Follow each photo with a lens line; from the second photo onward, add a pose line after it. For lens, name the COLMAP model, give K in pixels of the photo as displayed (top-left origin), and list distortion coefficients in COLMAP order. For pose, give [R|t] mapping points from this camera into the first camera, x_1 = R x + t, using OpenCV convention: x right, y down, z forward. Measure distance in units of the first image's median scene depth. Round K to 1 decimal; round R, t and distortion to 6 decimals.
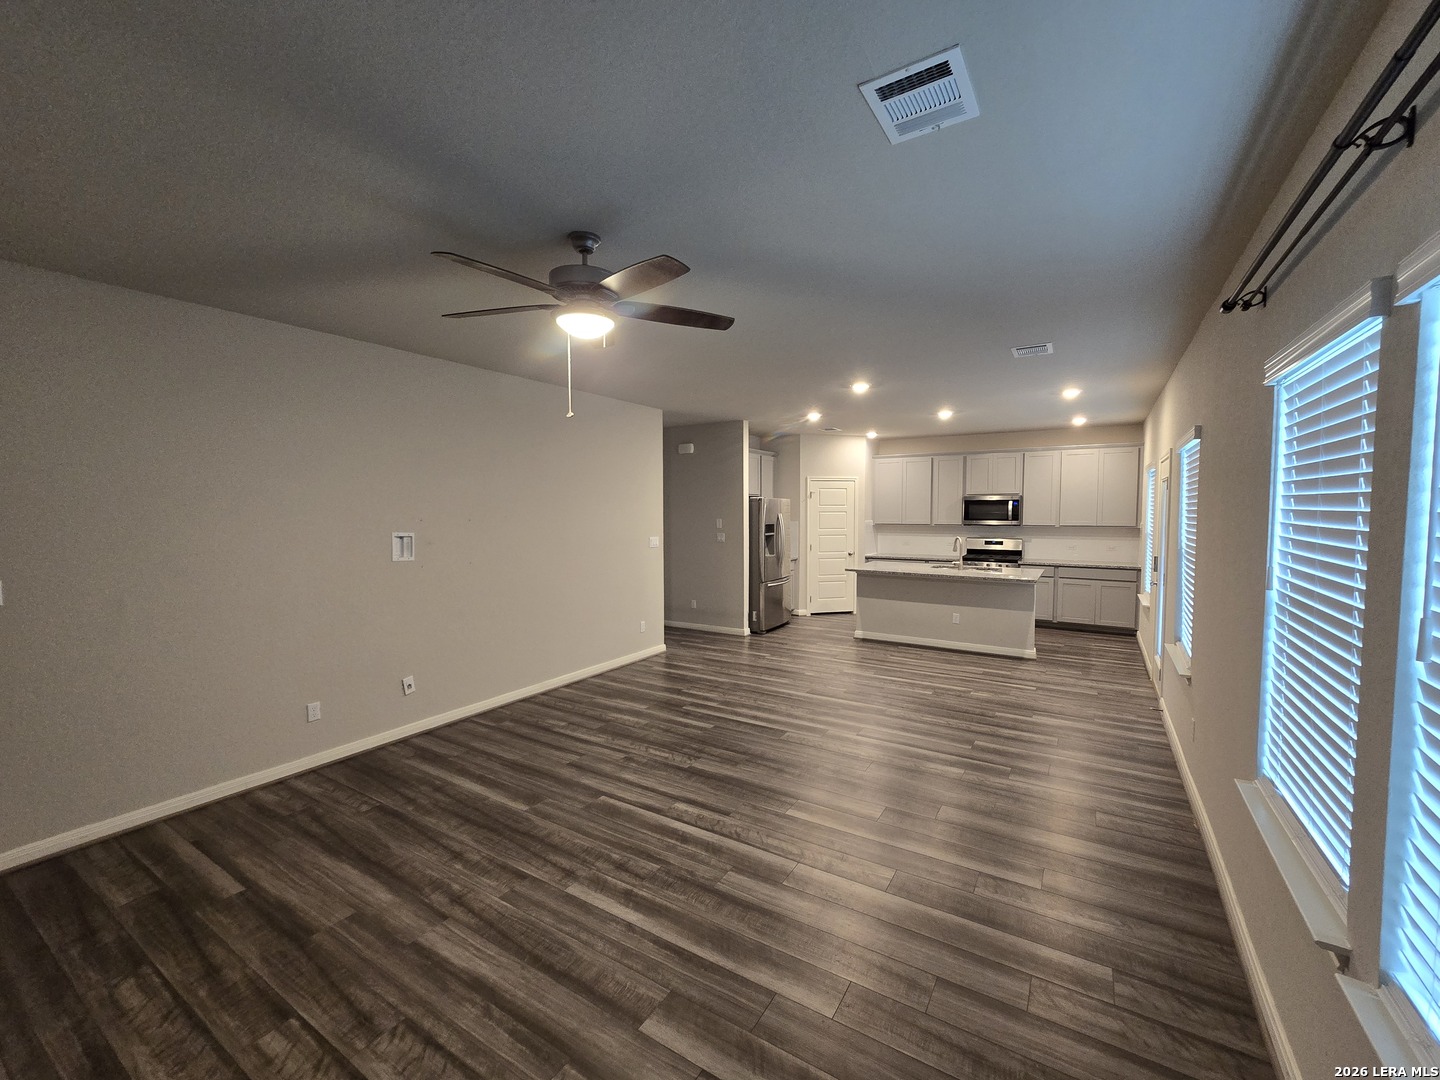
lens RADIAL K [[591.0, 0, 716.9], [0, 591.0, 541.8], [0, 0, 1]] dist [-0.008646, 0.002582]
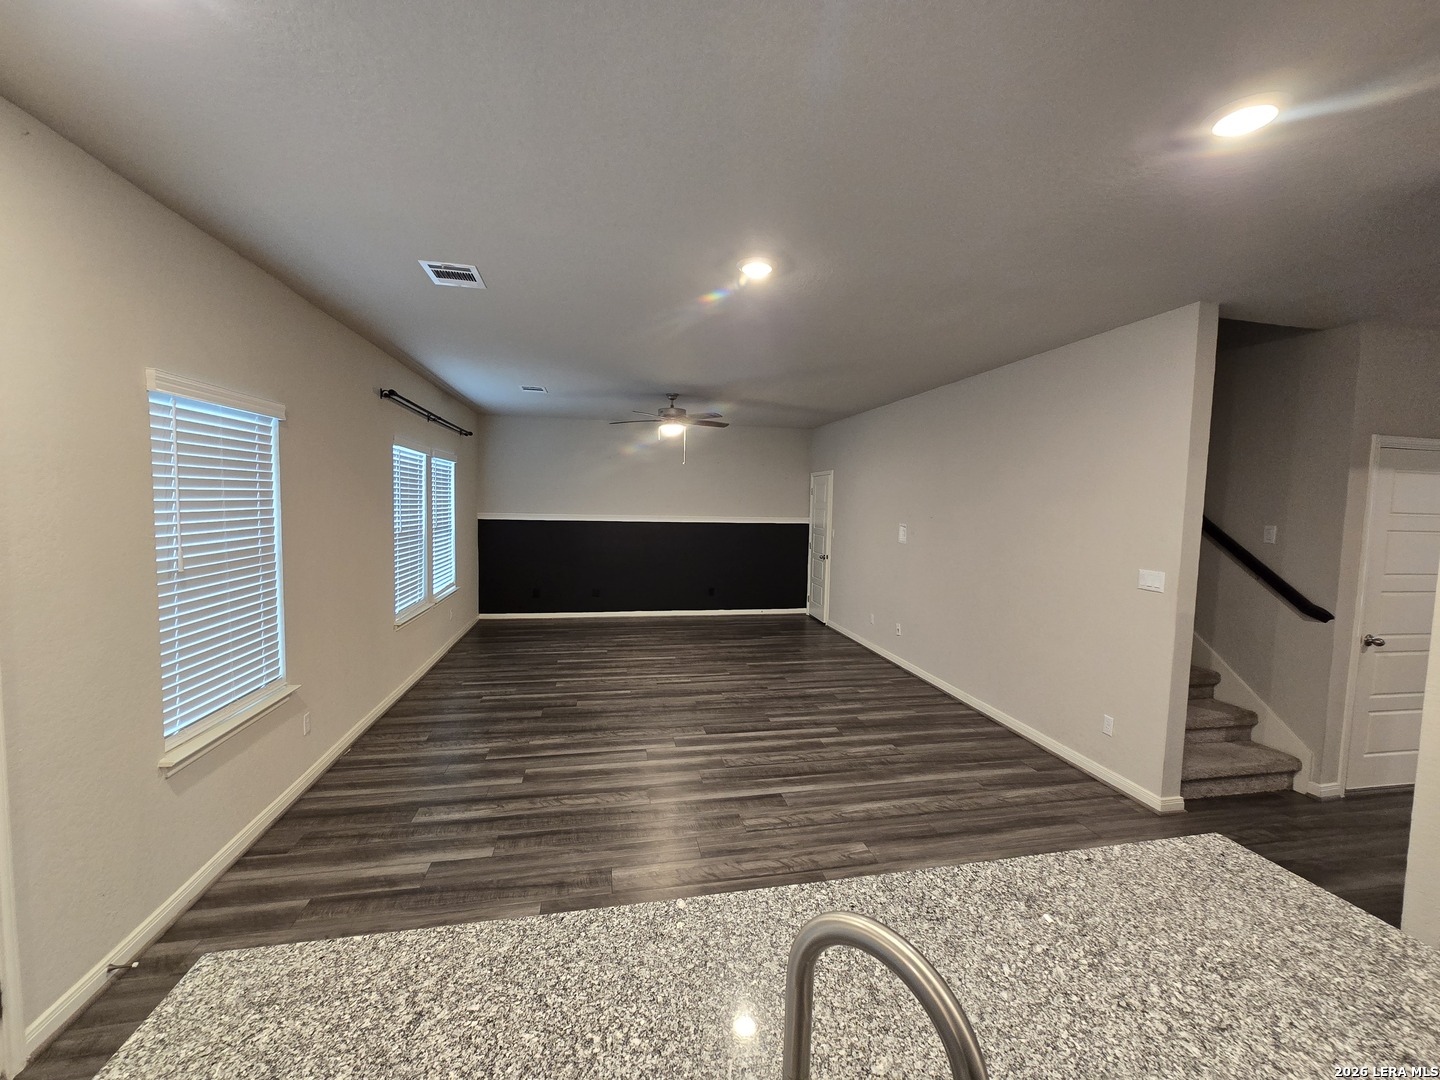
lens RADIAL K [[591.0, 0, 723.3], [0, 591.0, 545.3], [0, 0, 1]] dist [-0.008646, 0.002582]
pose [[-0.719494, 0.040376, -0.693324, 0.694993], [-0.056286, 0.991634, 0.116159, -0.092423], [0.692214, 0.122600, -0.711202, 1.524172]]
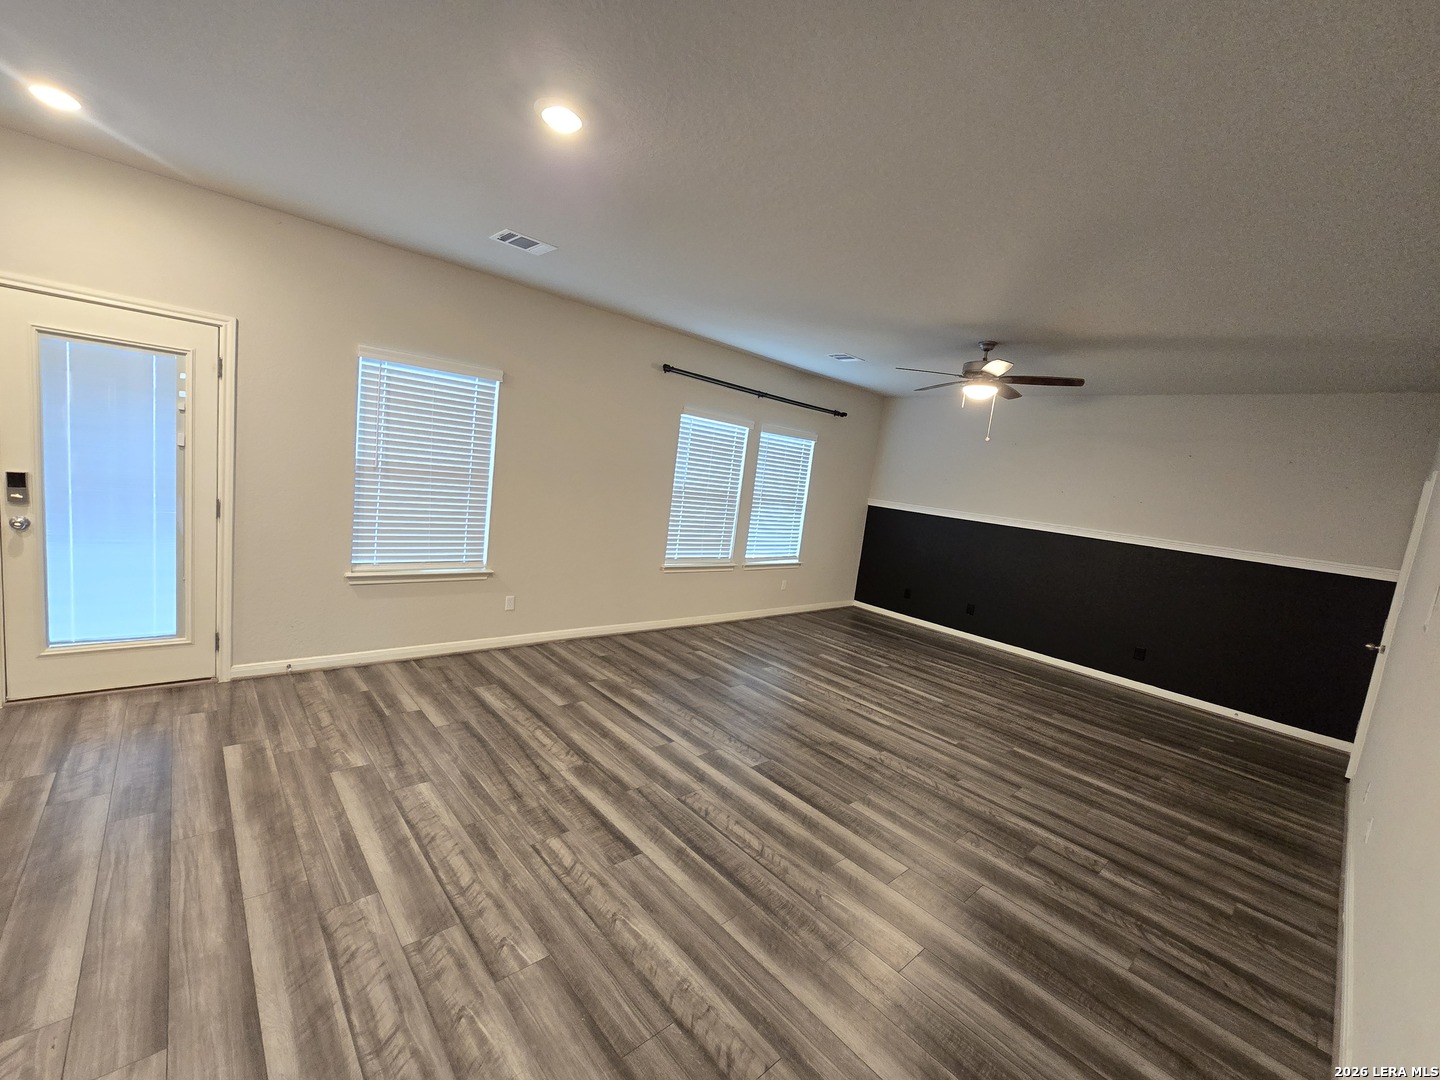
lens RADIAL K [[591.0, 0, 723.7], [0, 591.0, 545.0], [0, 0, 1]] dist [-0.008646, 0.002582]
pose [[-0.959299, -0.142749, 0.243656, 0.010941], [-0.100188, 0.978742, 0.178958, -0.077629], [-0.264022, 0.147263, -0.953208, 1.532976]]
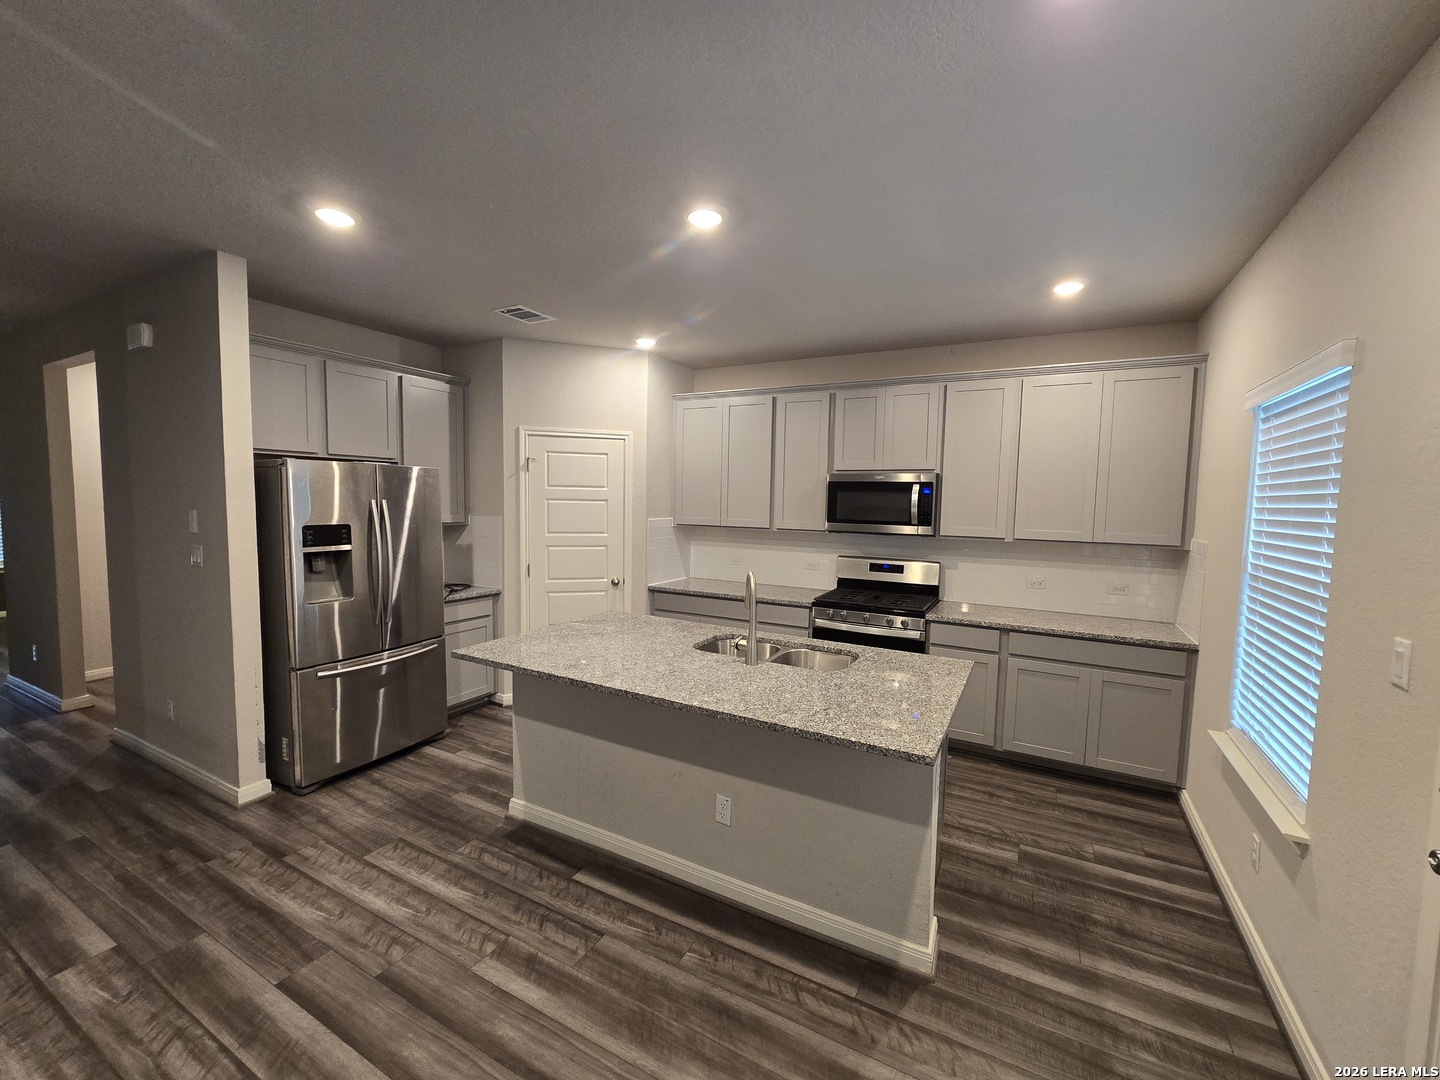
lens RADIAL K [[591.0, 0, 722.6], [0, 591.0, 541.2], [0, 0, 1]] dist [-0.008646, 0.002582]
pose [[0.996960, 0.017855, 0.075842, 0.534781], [-0.019225, 0.999664, 0.017373, -0.050211], [-0.075506, -0.018778, 0.996969, 0.933901]]
